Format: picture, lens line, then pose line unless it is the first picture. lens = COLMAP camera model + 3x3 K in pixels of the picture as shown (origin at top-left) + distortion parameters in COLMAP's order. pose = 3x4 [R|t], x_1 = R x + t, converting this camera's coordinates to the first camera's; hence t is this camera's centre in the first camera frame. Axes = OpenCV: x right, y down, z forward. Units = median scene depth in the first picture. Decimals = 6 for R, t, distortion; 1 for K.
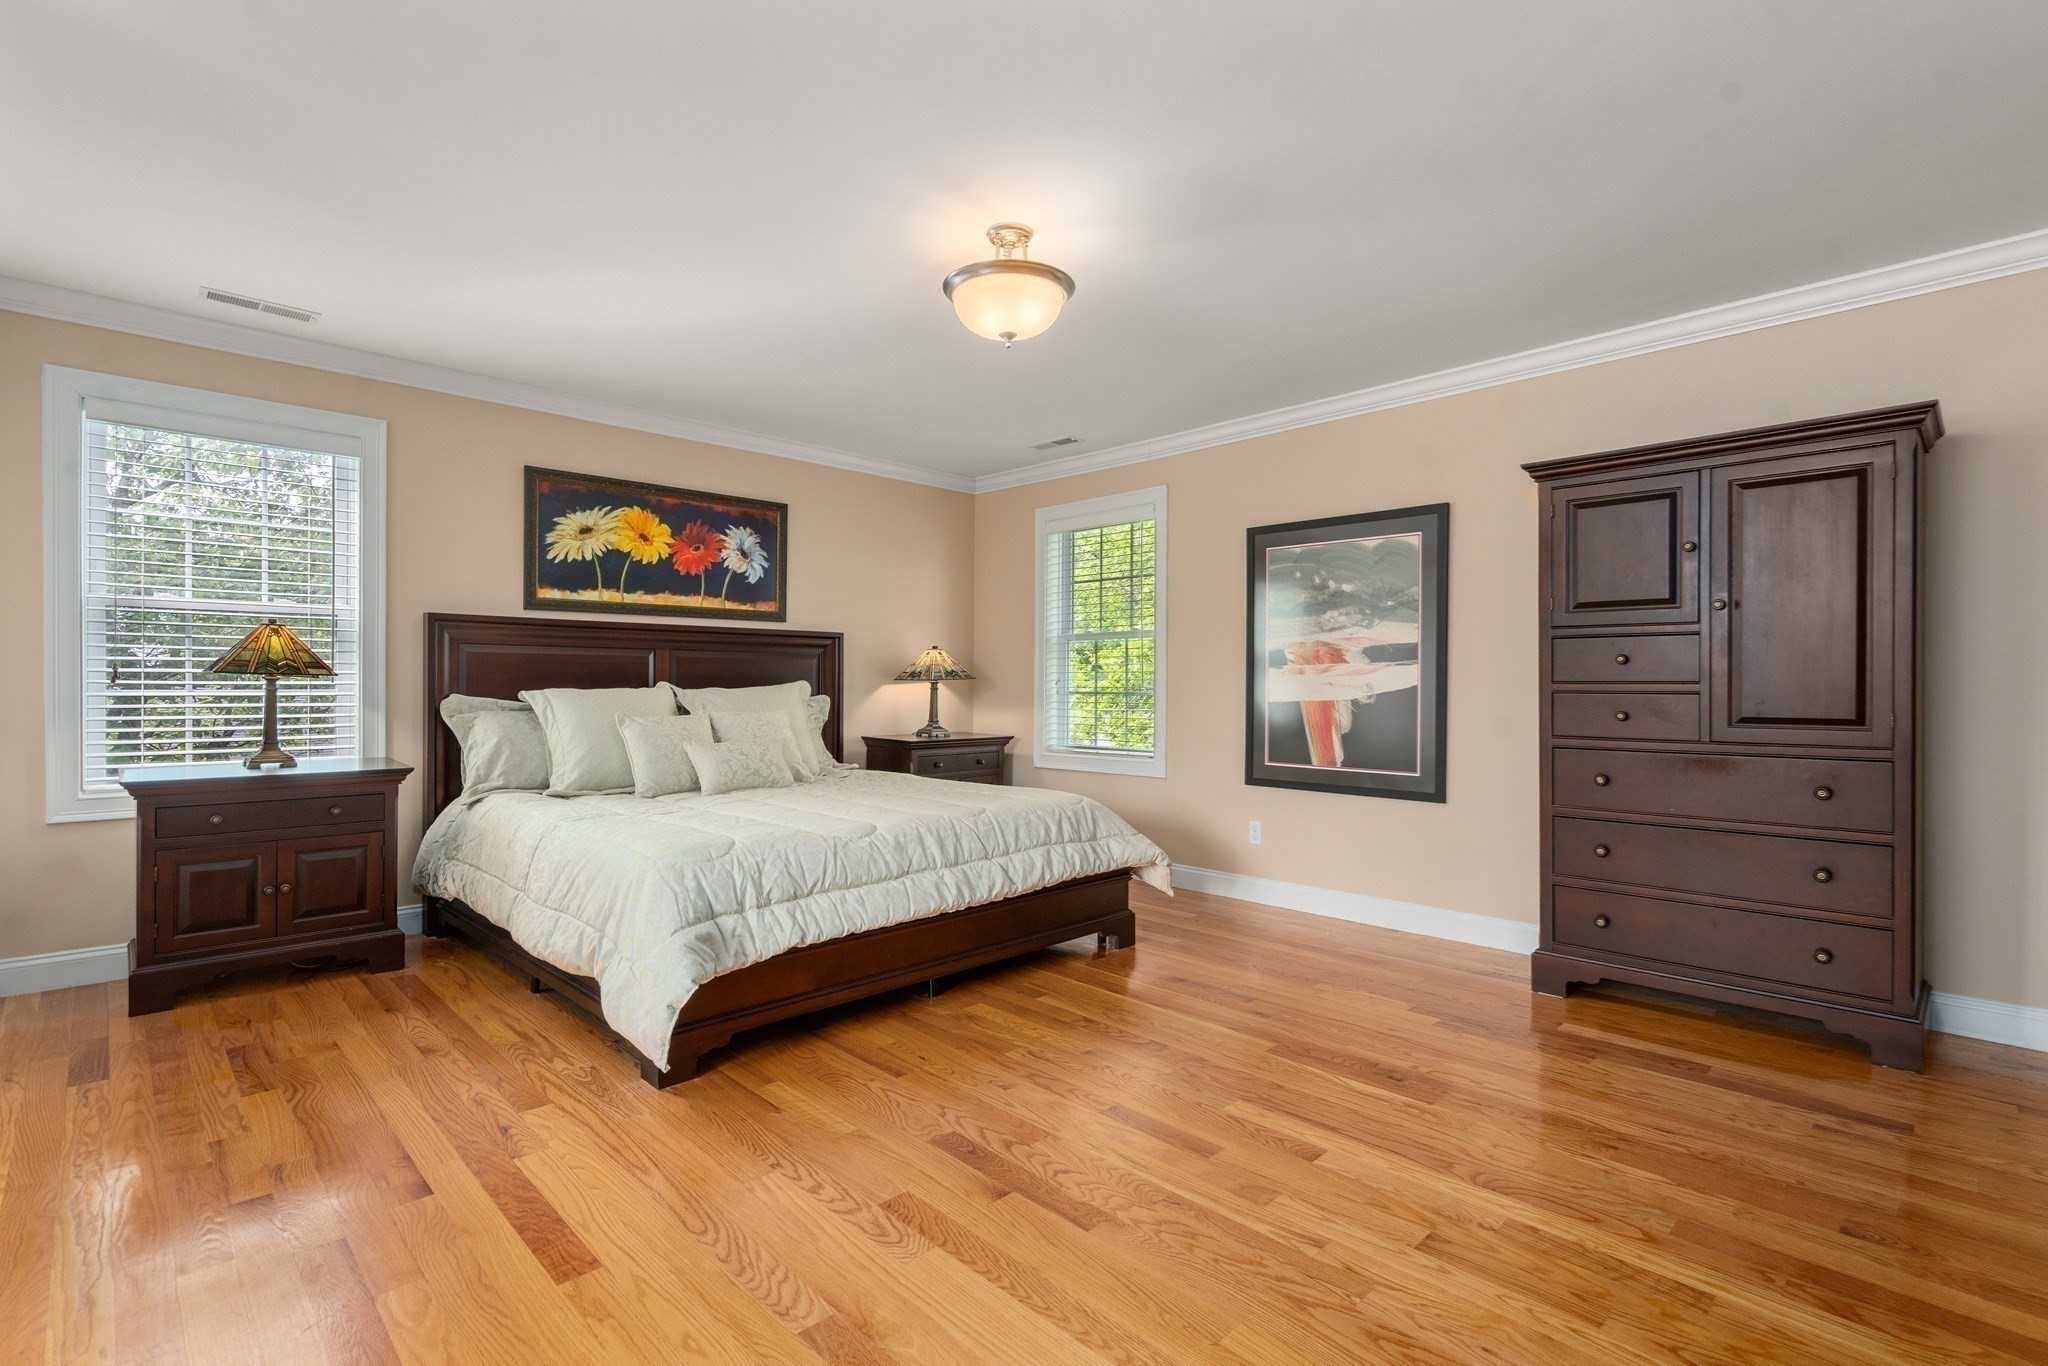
lens RADIAL K [[952.1, 0, 1013.1], [0, 952.1, 684.6], [0, 0, 1]] dist [-0.002060, 0.000471]
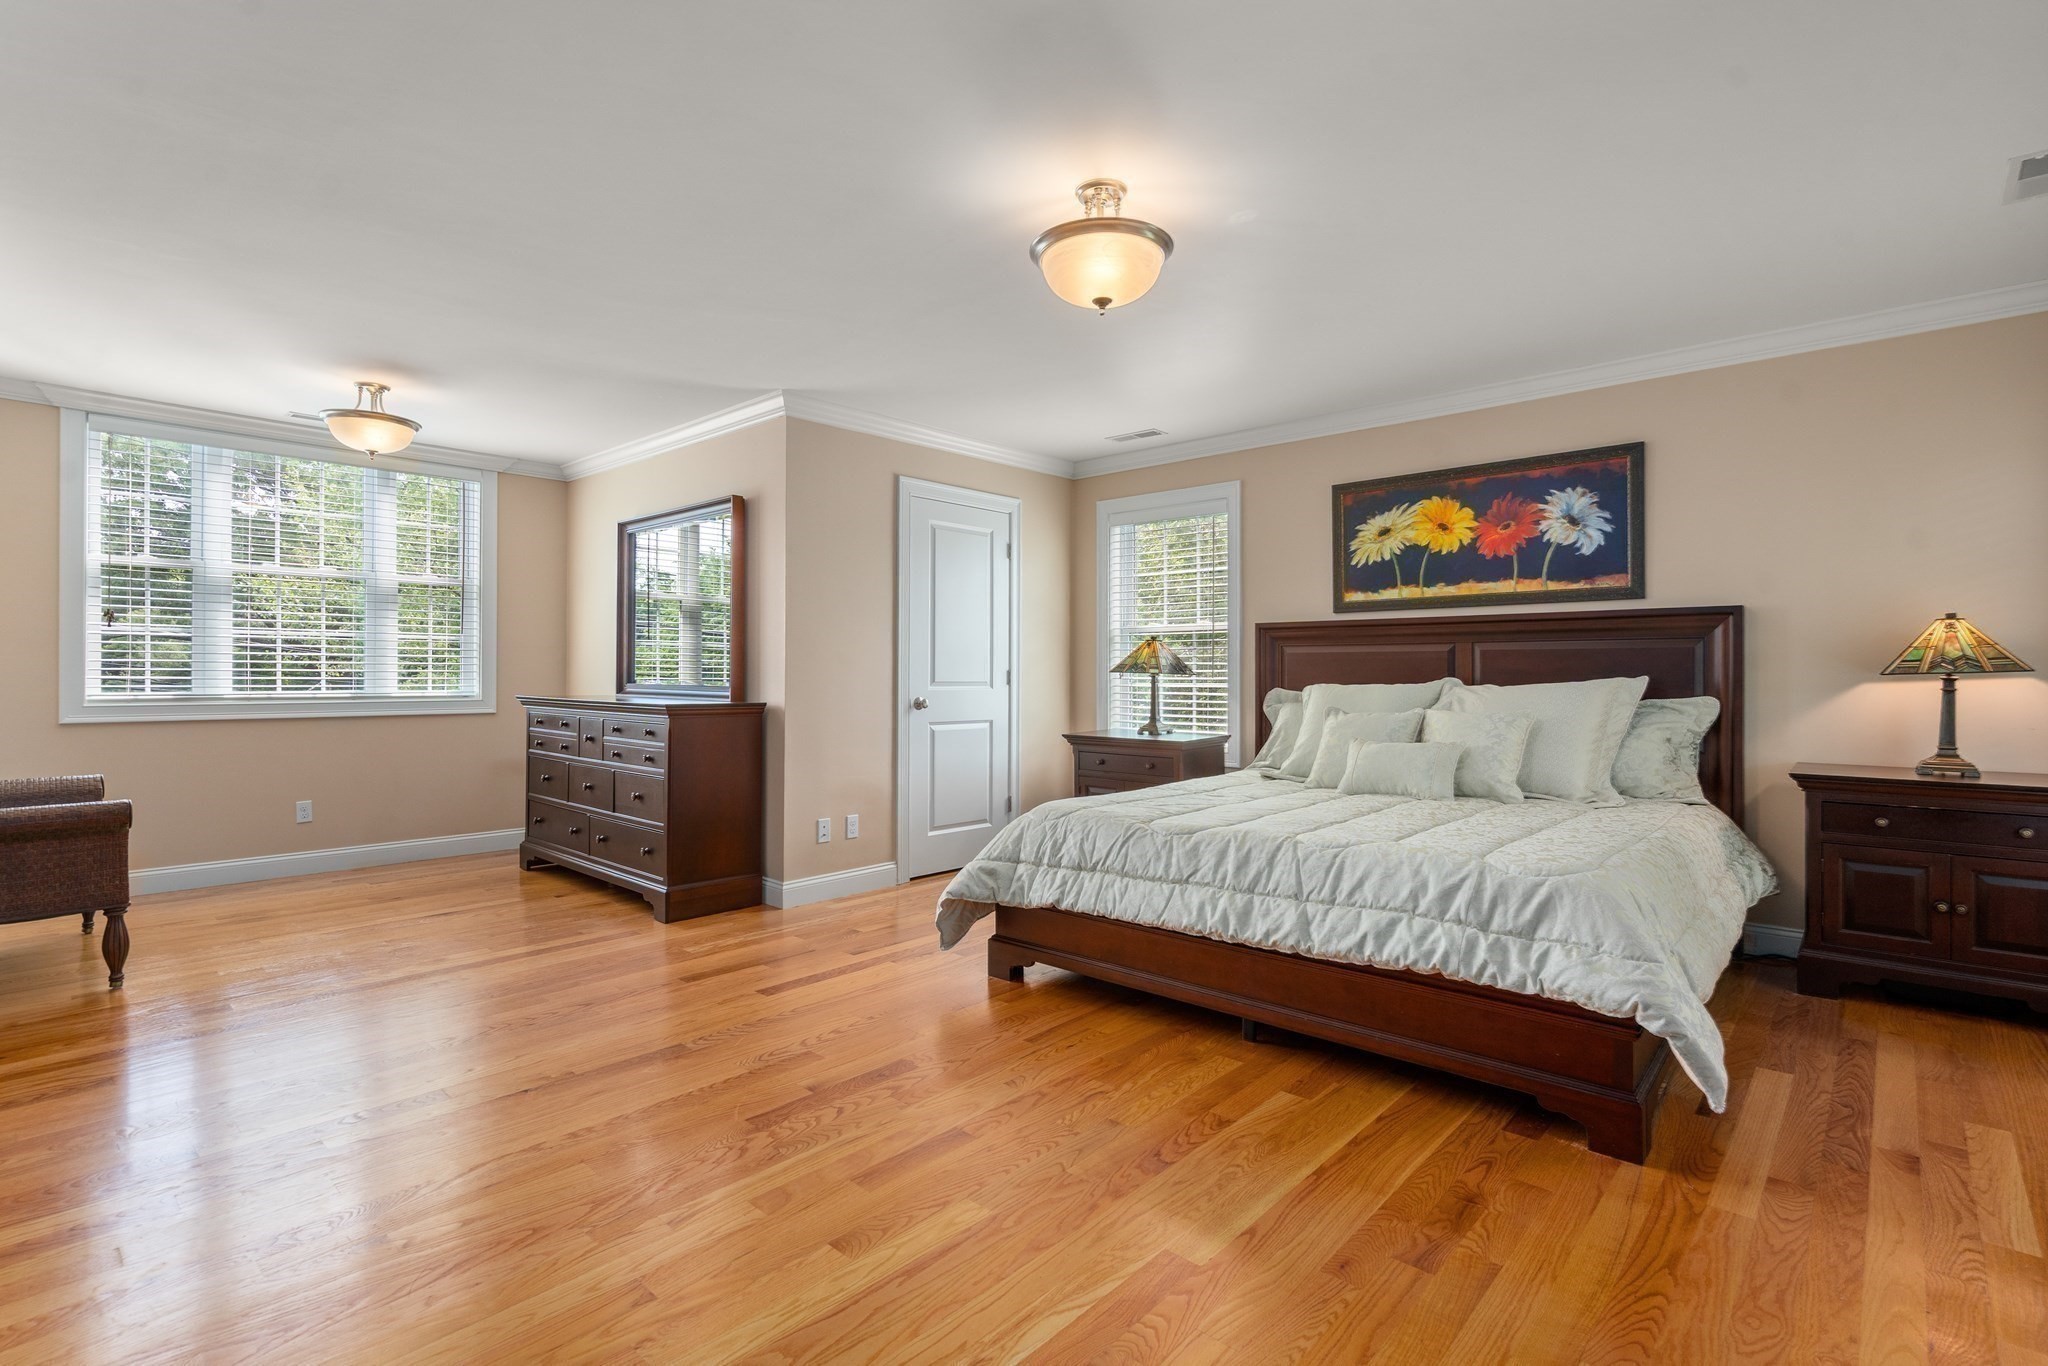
lens RADIAL K [[952.1, 0, 1013.9], [0, 952.1, 676.0], [0, 0, 1]] dist [-0.002060, 0.000471]
pose [[0.065376, -0.001810, -0.997859, 0.558899], [-0.002289, 0.999995, -0.001964, -0.001904], [0.997858, 0.002412, 0.065372, 0.527974]]
